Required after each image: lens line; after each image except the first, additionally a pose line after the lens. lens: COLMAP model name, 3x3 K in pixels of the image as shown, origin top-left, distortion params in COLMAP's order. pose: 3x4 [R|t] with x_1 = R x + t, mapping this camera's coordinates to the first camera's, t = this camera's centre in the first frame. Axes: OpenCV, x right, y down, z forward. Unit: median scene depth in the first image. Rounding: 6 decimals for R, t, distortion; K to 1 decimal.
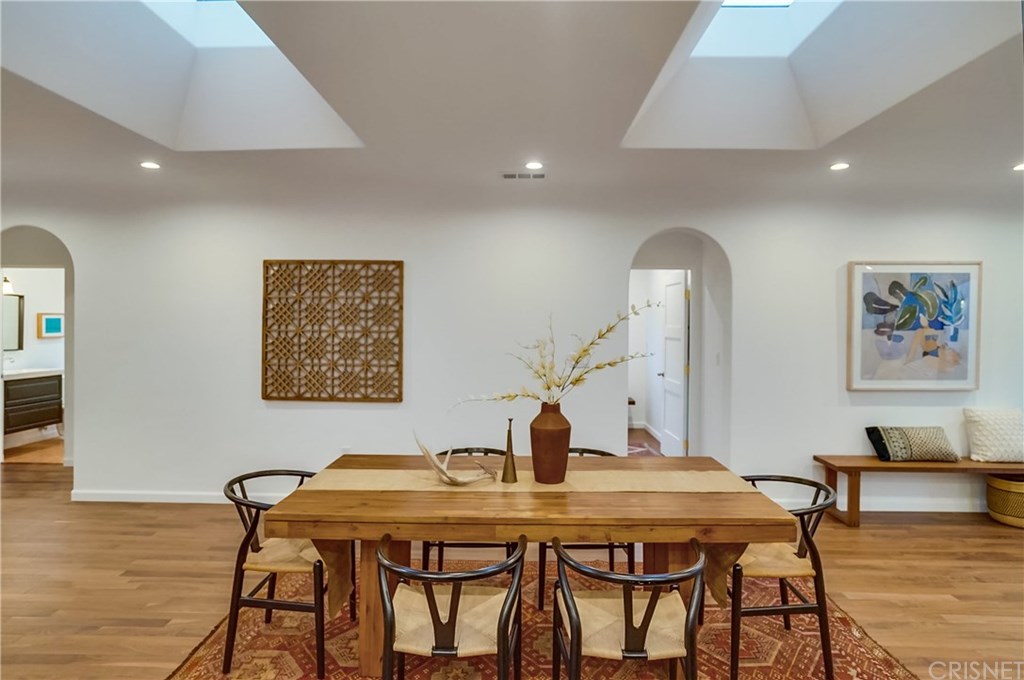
lens RADIAL K [[573.4, 0, 511.0], [0, 573.4, 323.3], [0, 0, 1]] dist [-0.003318, -0.000661]
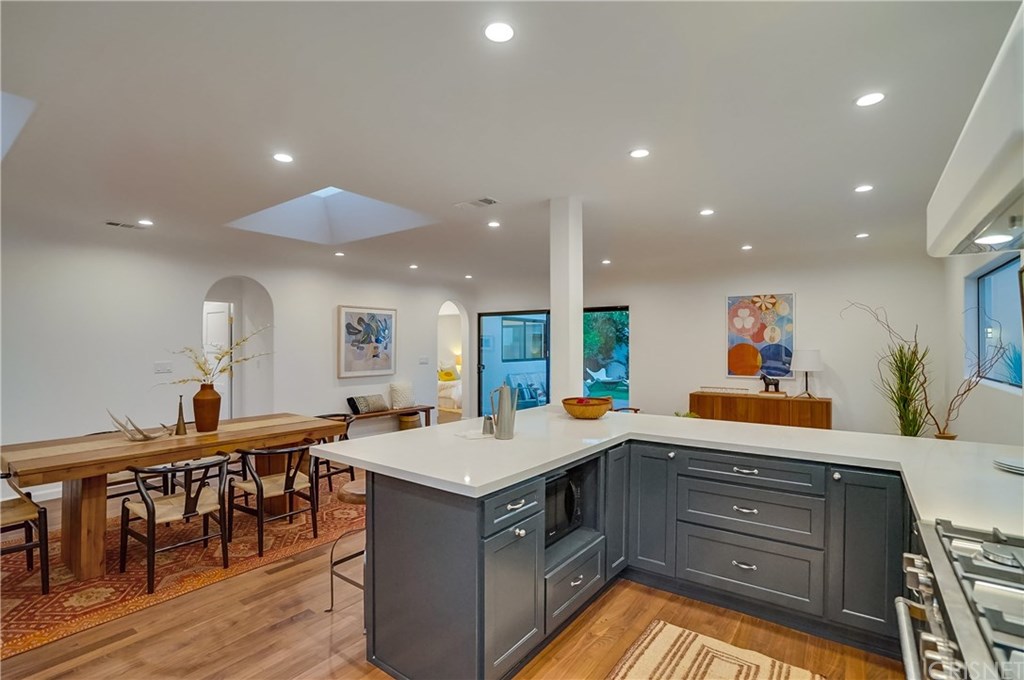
lens RADIAL K [[480.6, 0, 512.0], [0, 480.6, 340.0], [0, 0, 1]] dist [-0.055570, 0.025910]
pose [[0.574222, 0.003343, 0.818693, -0.309644], [0.009419, 0.999899, -0.010689, 0.020733], [-0.818646, 0.013849, 0.574132, -0.283986]]
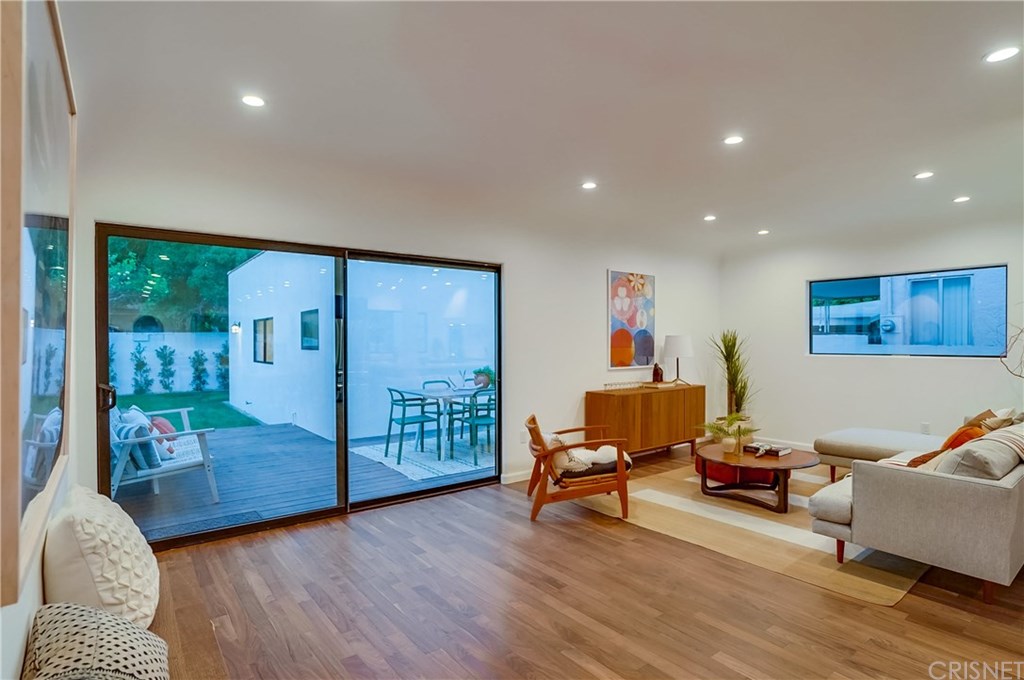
lens RADIAL K [[531.1, 0, 513.3], [0, 531.1, 344.4], [0, 0, 1]] dist [-0.019551, 0.000237]
pose [[-0.622091, -0.009635, 0.782885, 0.367898], [0.006021, 0.999836, 0.017089, 0.038135], [-0.782921, 0.015345, -0.621931, 1.001061]]
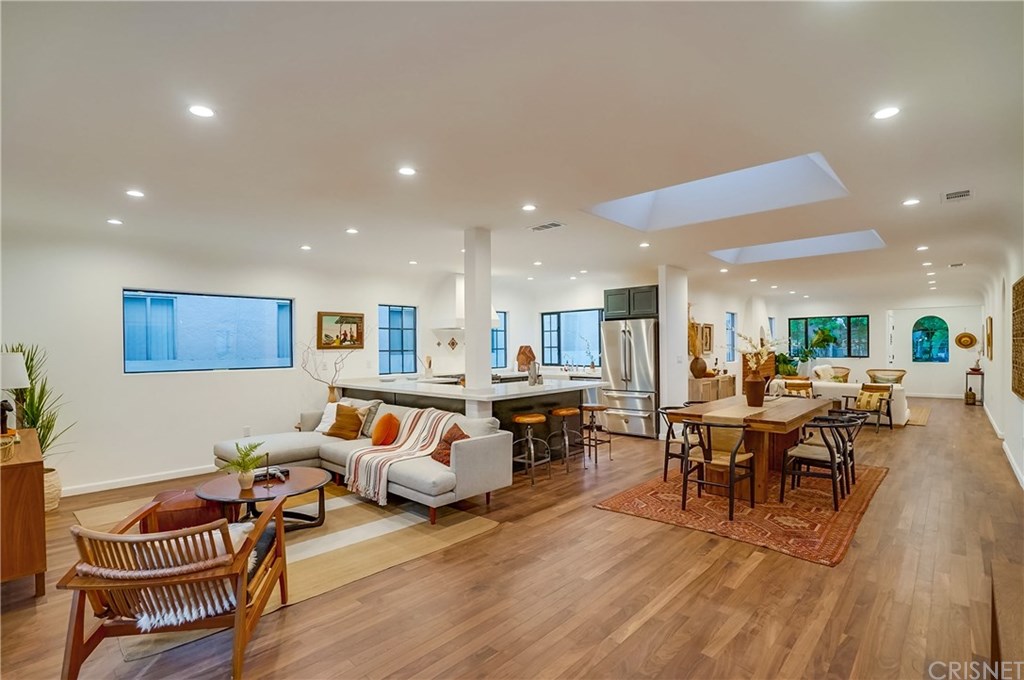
lens RADIAL K [[495.5, 0, 512.0], [0, 495.5, 340.0], [0, 0, 1]] dist [-0.037684, 0.001401]
pose [[-0.675171, -0.009716, -0.737598, 1.196935], [-0.002447, 0.999937, -0.010932, 0.025169], [0.737658, -0.005576, -0.675152, 0.925144]]
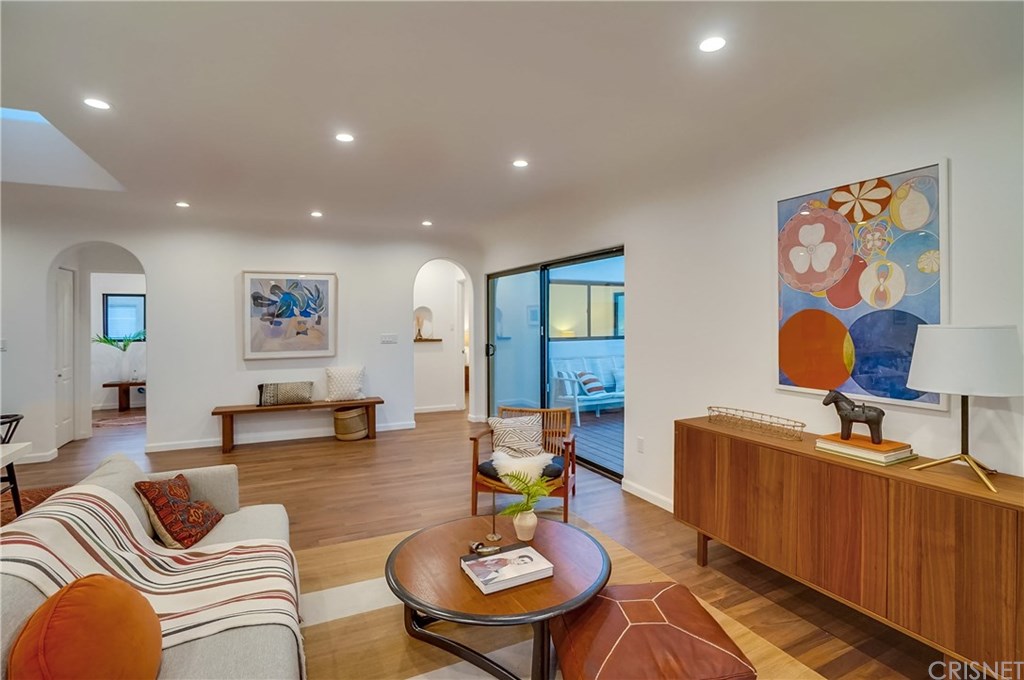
lens RADIAL K [[492.6, 0, 512.0], [0, 492.6, 317.2], [0, 0, 1]] dist [-0.023515, 0.000092]
pose [[0.893844, -0.008665, 0.448294, 0.650255], [0.014634, 0.999844, -0.009854, 0.031972], [-0.448138, 0.015368, 0.893832, -0.401755]]
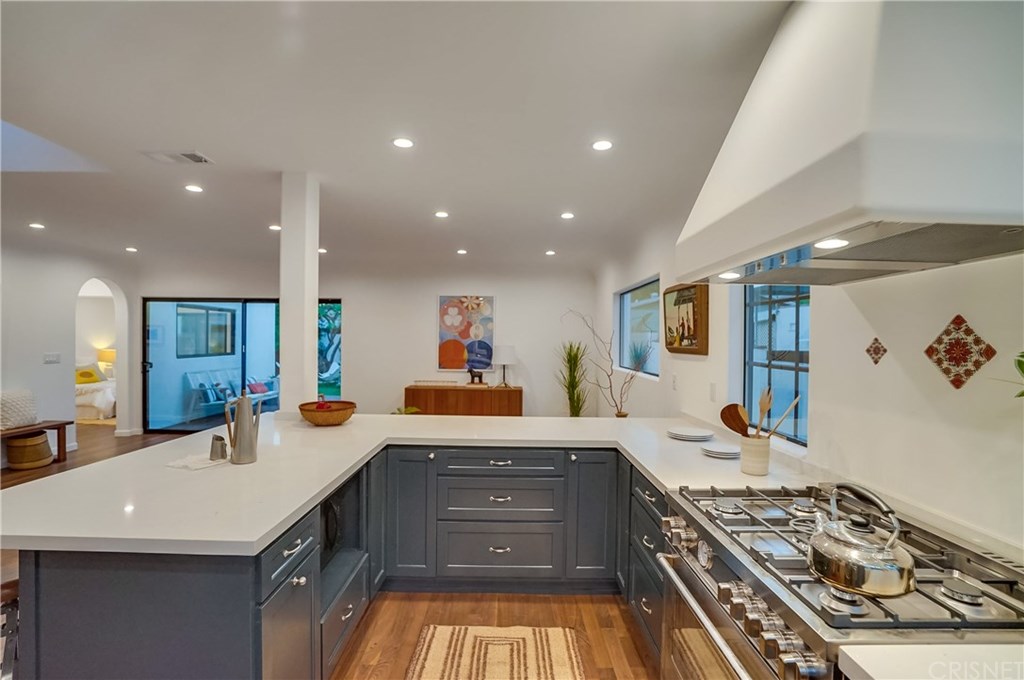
lens RADIAL K [[473.1, 0, 510.9], [0, 473.1, 341.9], [0, 0, 1]] dist [-0.058767, 0.023564]
pose [[-0.025459, -0.012137, 0.999602, -0.291738], [-0.003865, 0.999920, 0.012042, 0.011049], [-0.999668, -0.003557, -0.025504, -0.186834]]
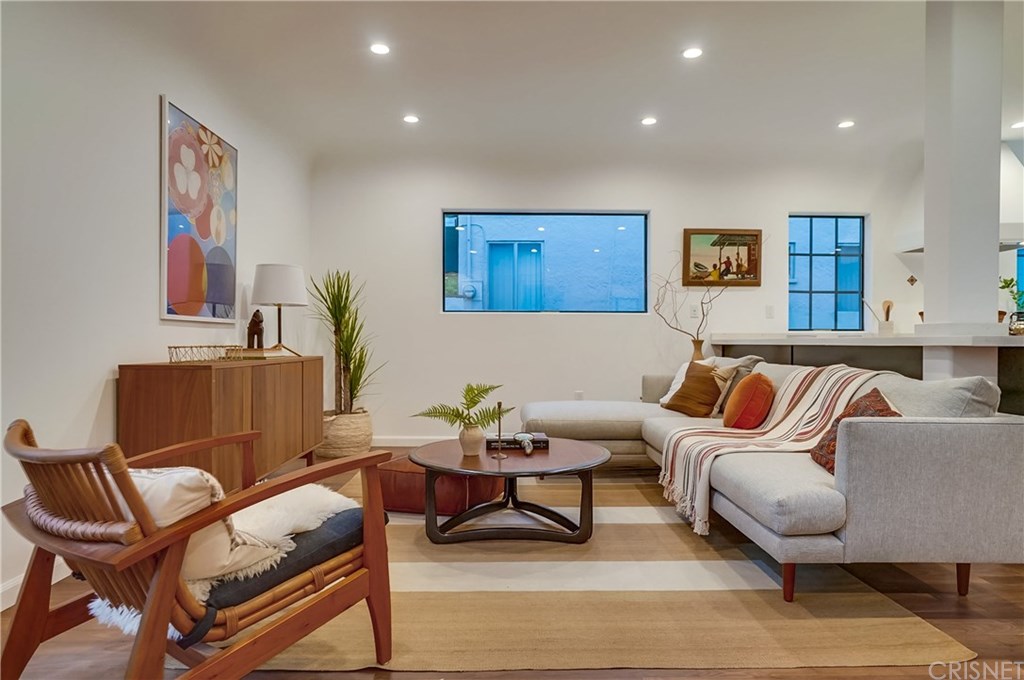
lens RADIAL K [[609.6, 0, 516.1], [0, 609.6, 343.4], [0, 0, 1]] dist [-0.018465, 0.001990]
pose [[-0.999483, -0.008633, -0.030974, 0.871198], [-0.008942, 0.999911, 0.009852, 0.140422], [0.030886, 0.010124, -0.999472, 0.690307]]
